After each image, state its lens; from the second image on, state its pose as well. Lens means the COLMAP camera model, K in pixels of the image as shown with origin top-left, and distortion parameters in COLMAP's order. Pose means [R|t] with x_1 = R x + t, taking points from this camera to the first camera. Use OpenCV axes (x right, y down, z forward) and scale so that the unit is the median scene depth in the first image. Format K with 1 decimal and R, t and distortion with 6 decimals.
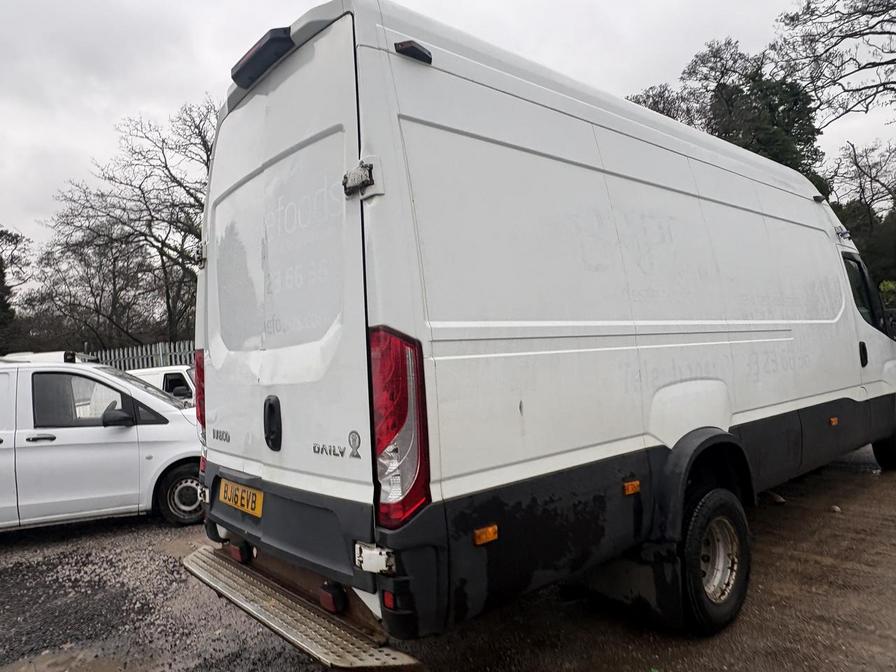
lens RADIAL K [[608.1, 0, 462.4], [0, 608.1, 334.7], [0, 0, 1]] dist [0.005349, -0.000543]
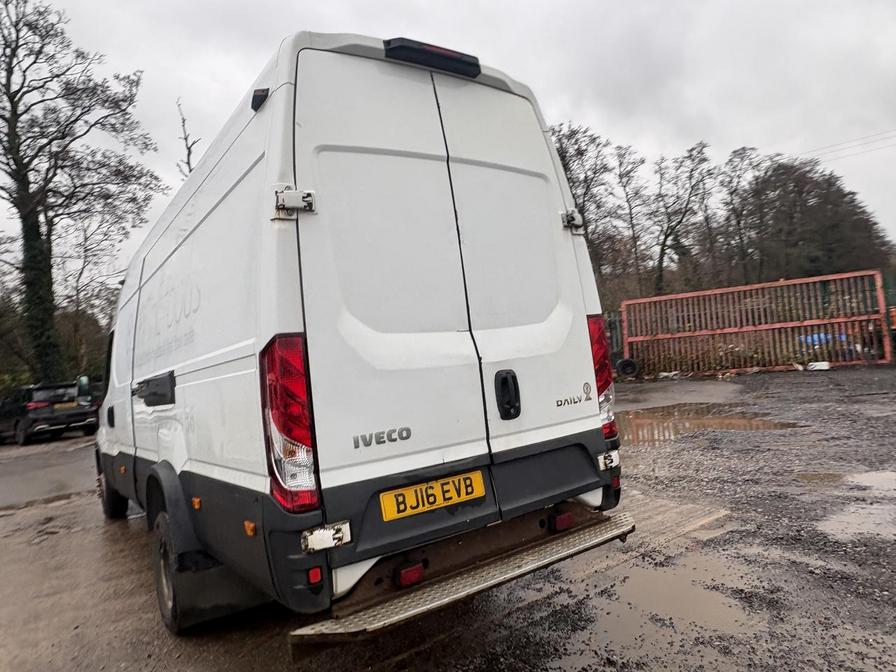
lens RADIAL K [[608.1, 0, 462.4], [0, 608.1, 334.7], [0, 0, 1]] dist [0.005349, -0.000543]
pose [[0.096453, 0.100665, 0.990234, -1.667318], [0.076322, 0.991195, -0.108197, 0.176501], [-0.992407, 0.086012, 0.087921, 1.136963]]
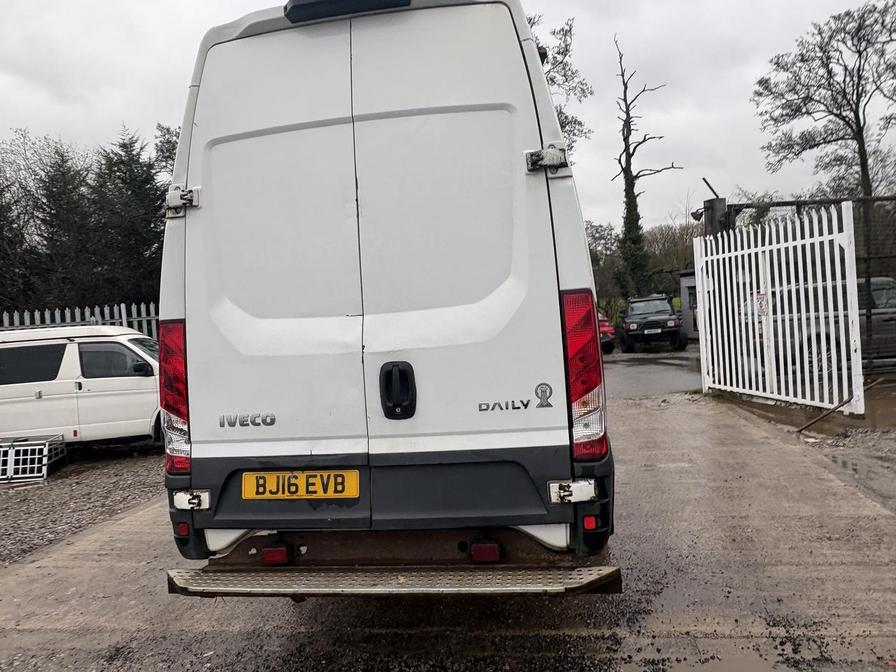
lens RADIAL K [[608.1, 0, 462.4], [0, 608.1, 334.7], [0, 0, 1]] dist [0.005349, -0.000543]
pose [[0.769519, 0.014273, 0.638464, -0.982513], [-0.001325, 0.999784, -0.020754, 0.090790], [-0.638622, 0.015125, 0.769372, 0.233031]]
